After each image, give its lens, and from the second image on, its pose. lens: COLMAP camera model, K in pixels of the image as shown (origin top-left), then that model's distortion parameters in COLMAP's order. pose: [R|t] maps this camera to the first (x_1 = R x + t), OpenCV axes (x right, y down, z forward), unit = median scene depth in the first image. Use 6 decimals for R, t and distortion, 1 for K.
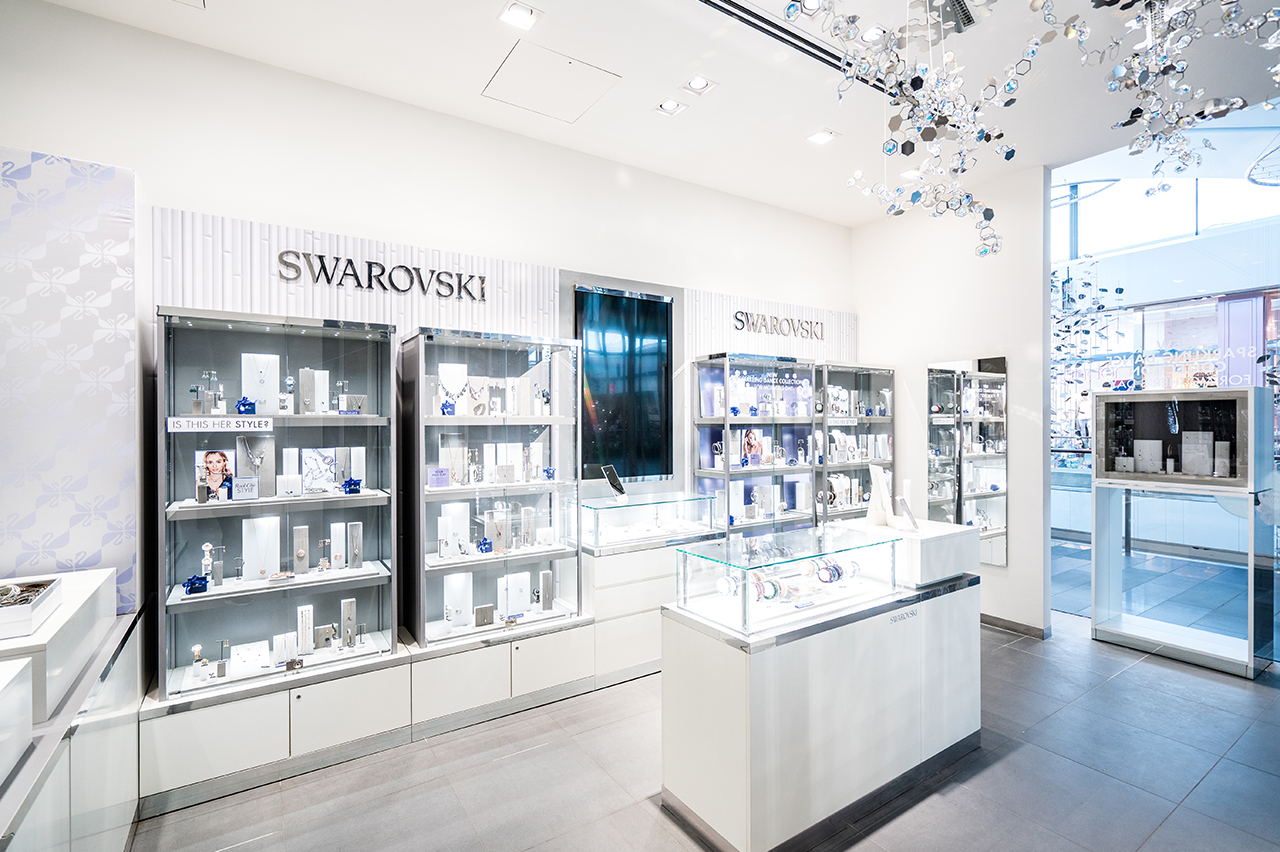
lens RADIAL K [[592.9, 0, 640.0], [0, 592.9, 426.0], [0, 0, 1]] dist [0.000912, 0.001072]
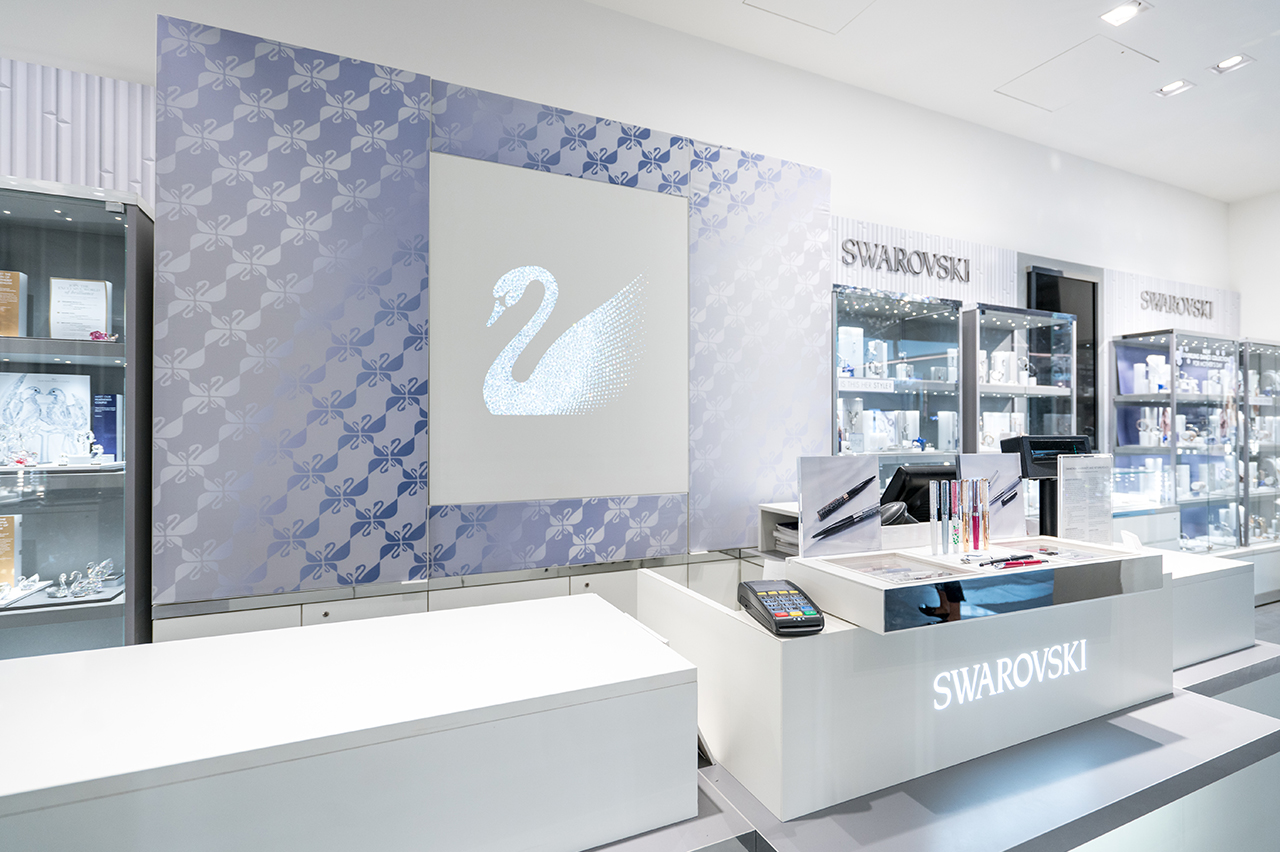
lens RADIAL K [[592.9, 0, 640.0], [0, 592.9, 426.0], [0, 0, 1]] dist [0.000912, 0.001072]
pose [[0.987930, 0.006219, -0.154775, -0.641397], [-0.007181, 0.999958, -0.005660, 0.058292], [0.154733, 0.006703, 0.987934, -0.148228]]
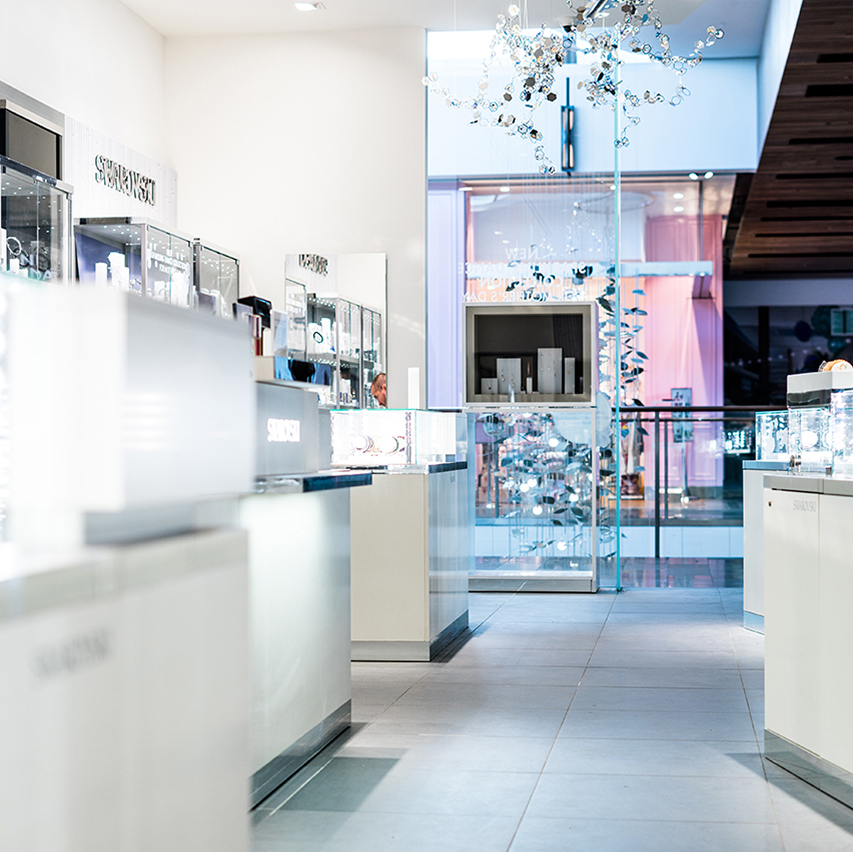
lens RADIAL K [[1876.0, 0, 426.5], [0, 1876.0, 426.0], [0, 0, 1]] dist [0.081419, 0.320084]
pose [[0.657522, 0.007075, 0.753402, -1.467168], [0.005517, 0.999884, -0.014205, 0.178946], [-0.753415, 0.013496, 0.657406, -0.827282]]
